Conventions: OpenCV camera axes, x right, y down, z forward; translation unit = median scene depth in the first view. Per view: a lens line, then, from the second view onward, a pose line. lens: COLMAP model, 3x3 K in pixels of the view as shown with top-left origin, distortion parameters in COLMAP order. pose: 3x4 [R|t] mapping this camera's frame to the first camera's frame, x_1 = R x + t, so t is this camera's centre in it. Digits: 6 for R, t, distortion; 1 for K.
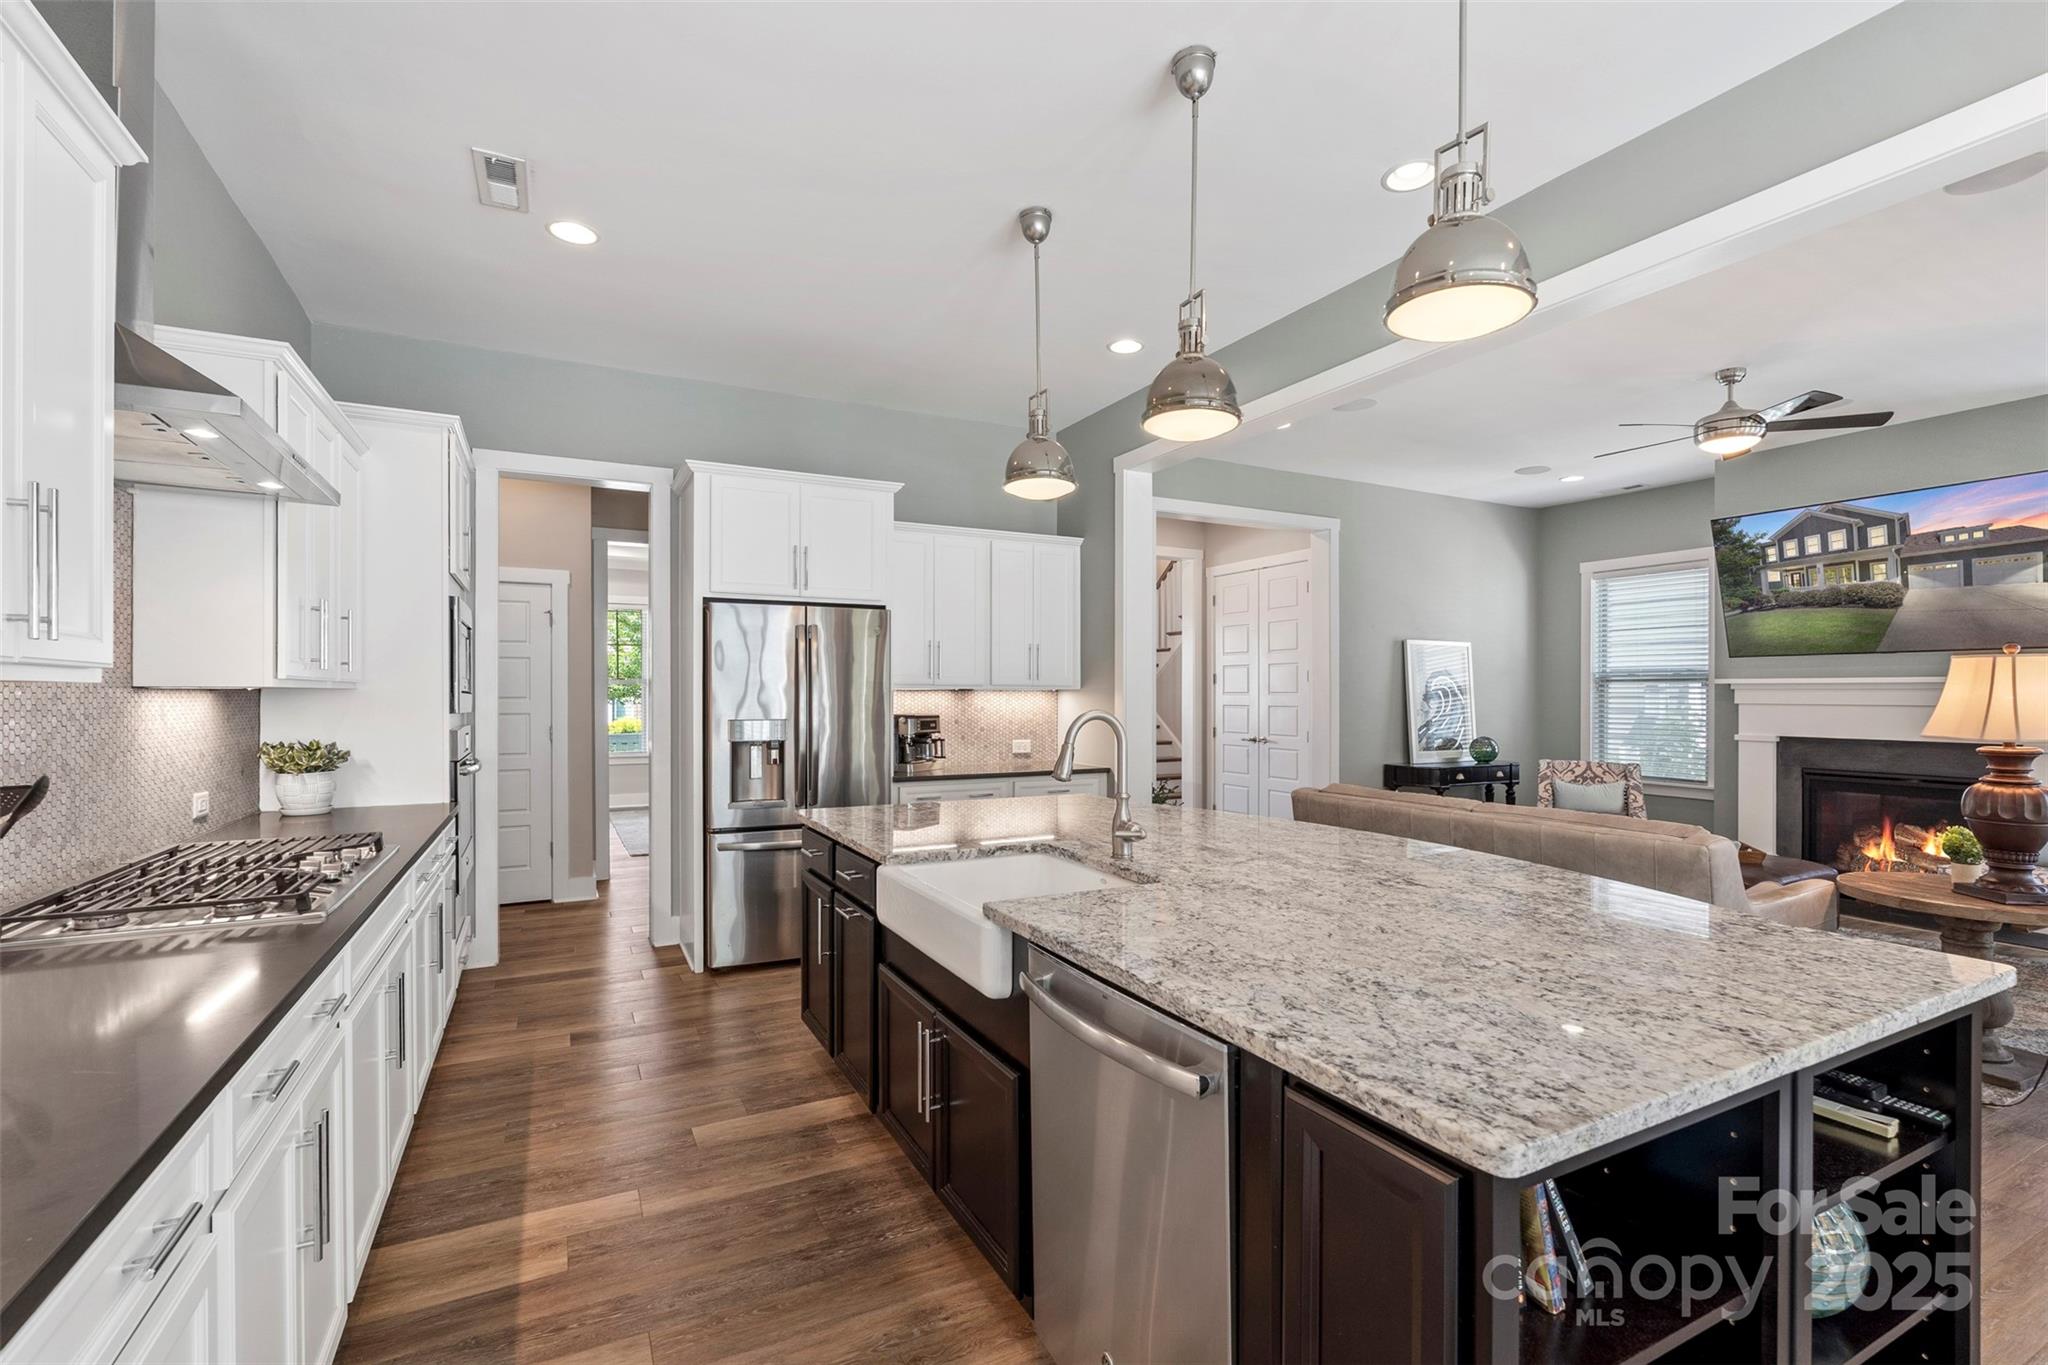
lens RADIAL K [[912.4, 0, 1026.5], [0, 912.4, 697.2], [0, 0, 1]] dist [-0.001705, 0.000228]
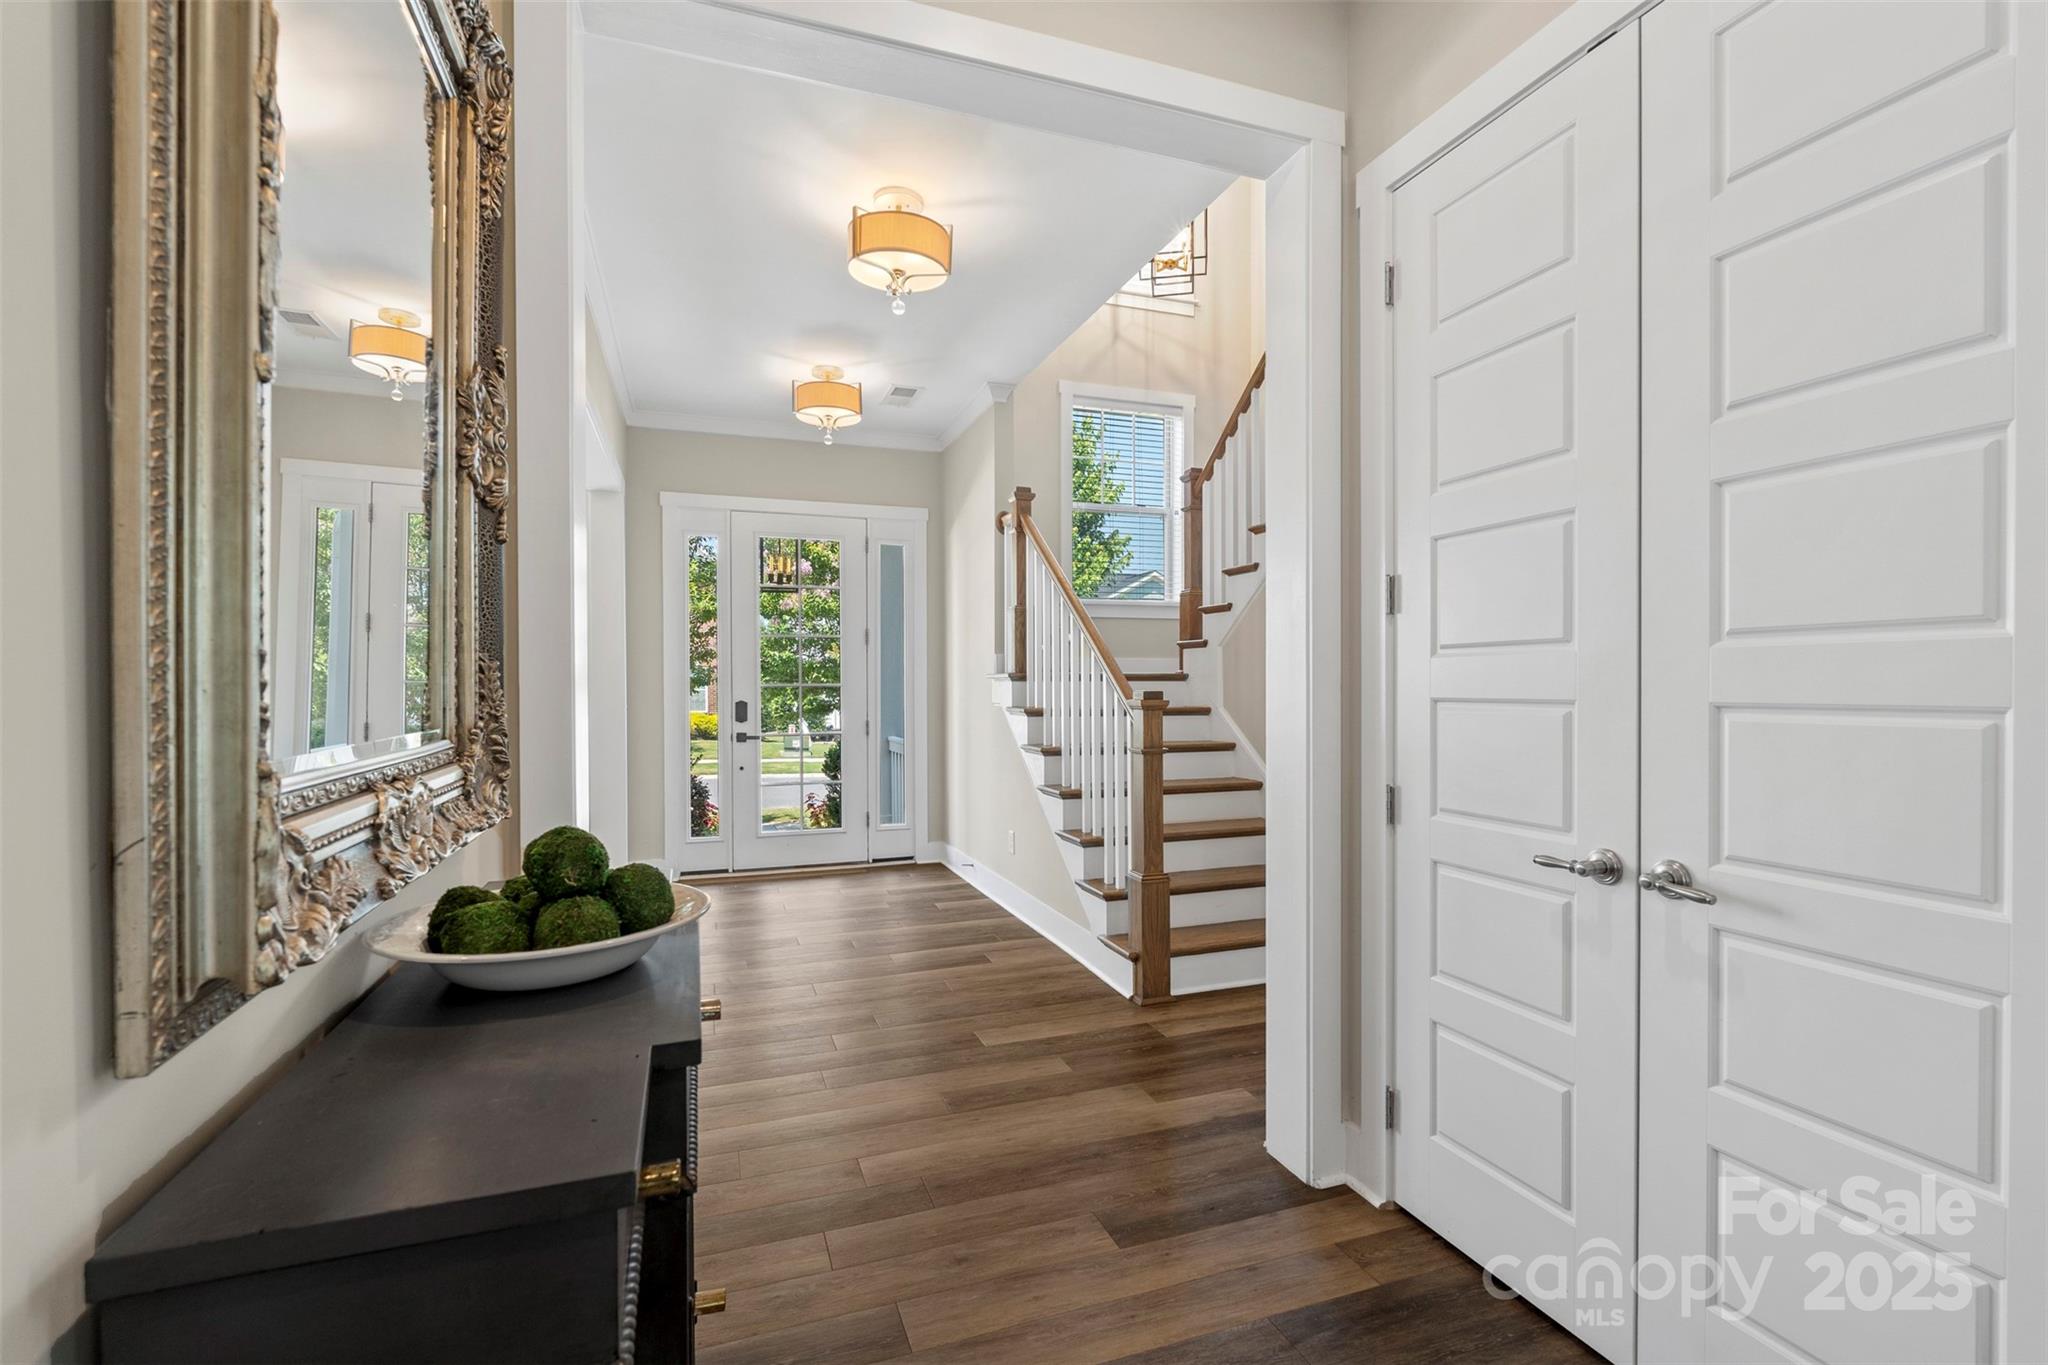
lens RADIAL K [[912.4, 0, 1028.1], [0, 912.4, 684.1], [0, 0, 1]] dist [-0.001705, 0.000228]
pose [[0.991281, 0.001191, -0.131760, 0.391121], [-0.001865, 0.999986, -0.004985, 0.017831], [0.131753, 0.005187, 0.991269, 2.063416]]
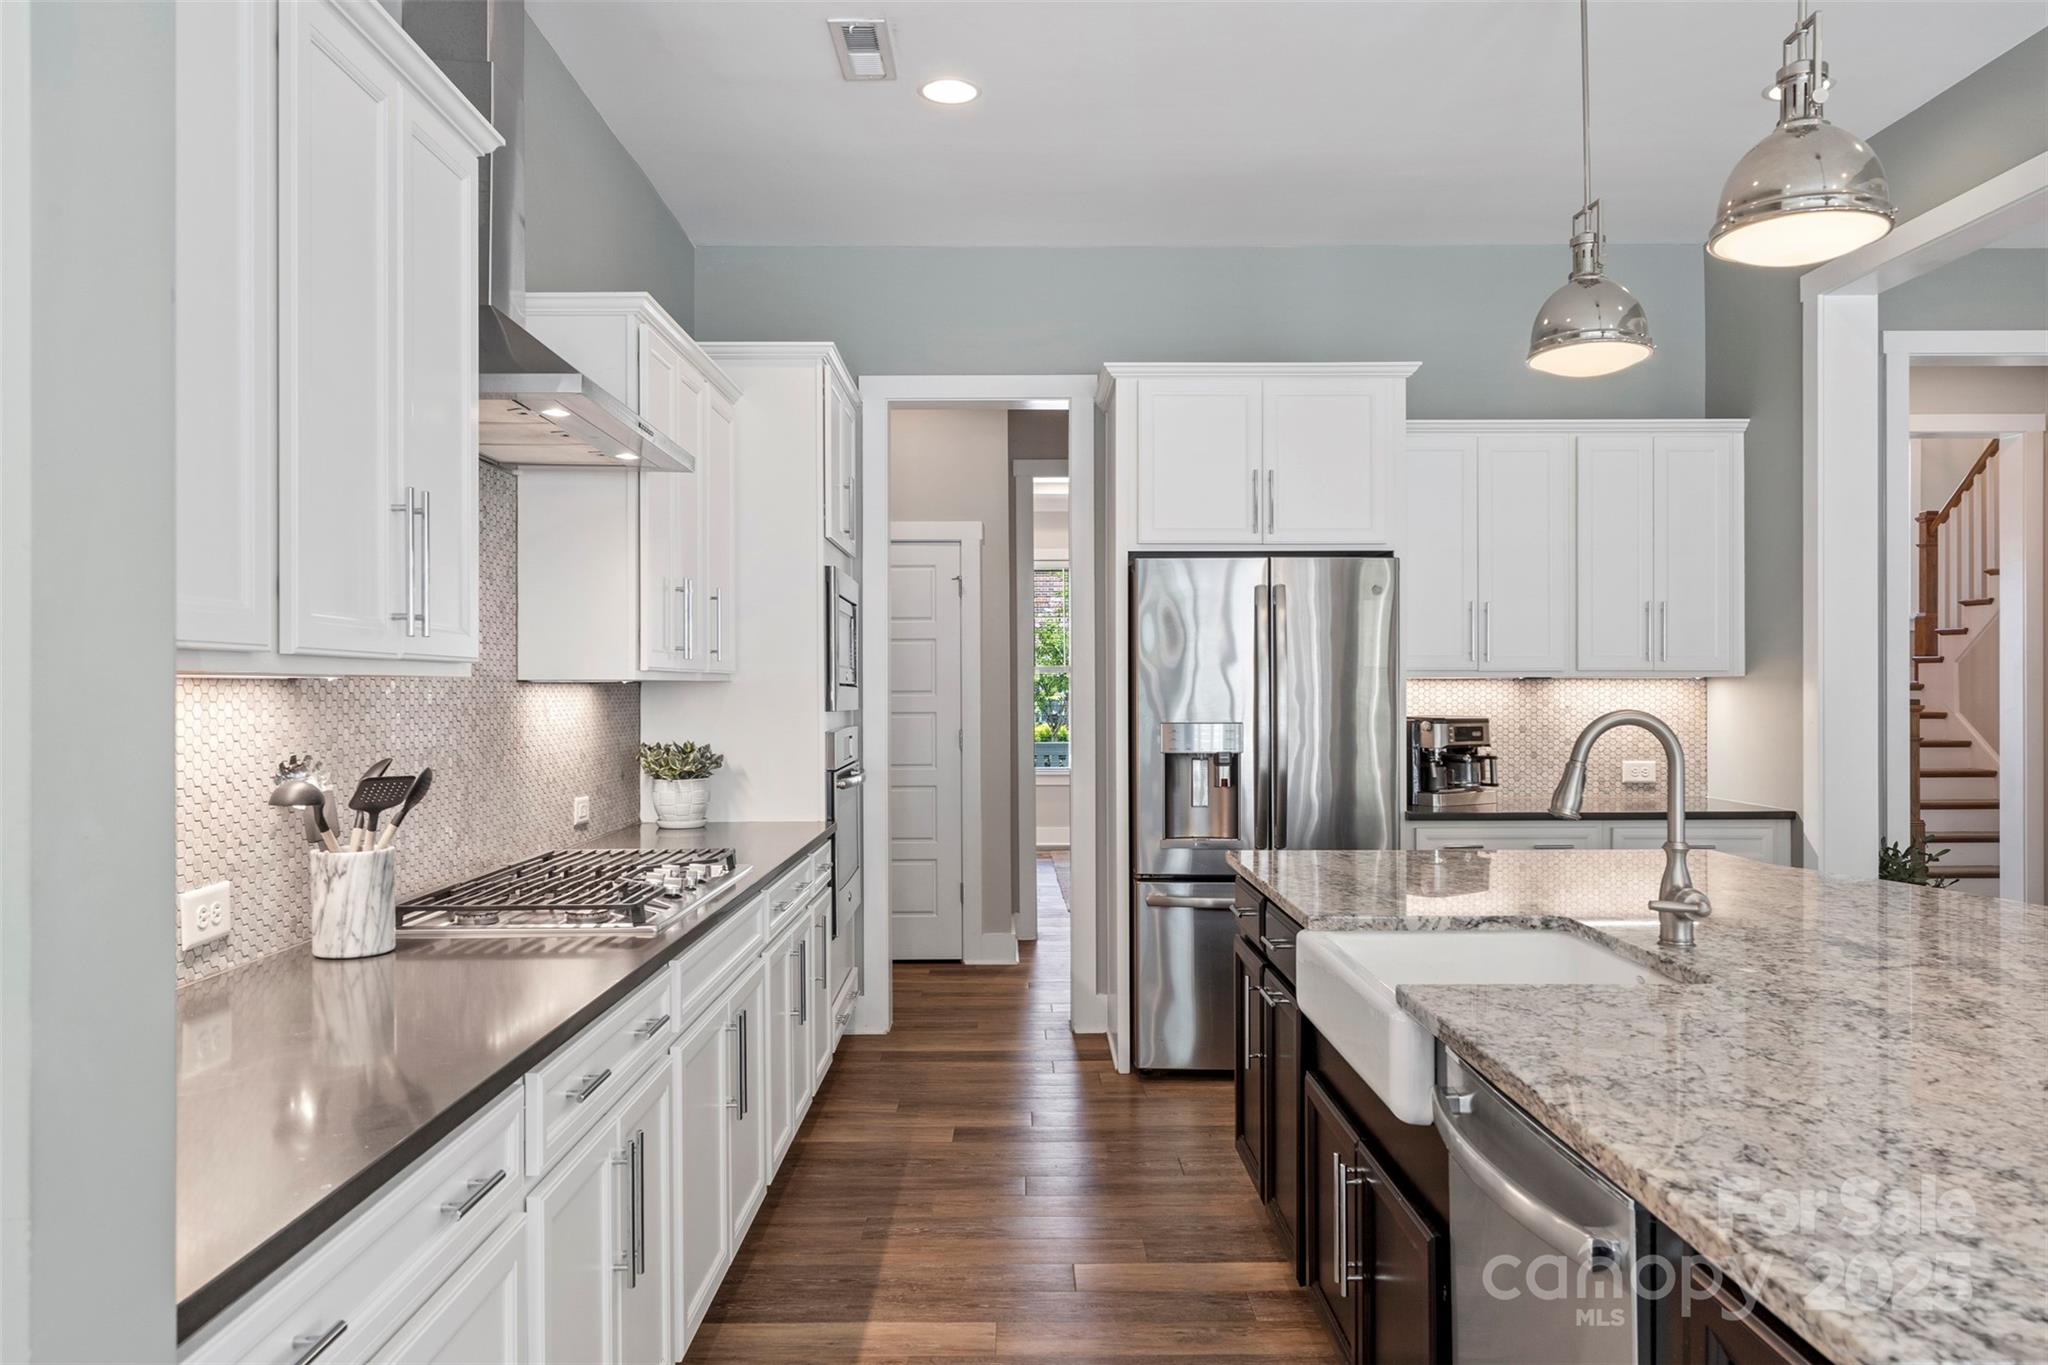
lens RADIAL K [[1442.5, 0, 1028.3], [0, 1442.5, 695.1], [0, 0, 1]] dist [0.002741, 0.004658]
pose [[0.891207, -0.000279, -0.453597, 0.134630], [0.001599, 0.999996, 0.002527, 0.000669], [0.453594, -0.002977, 0.891203, -0.072685]]
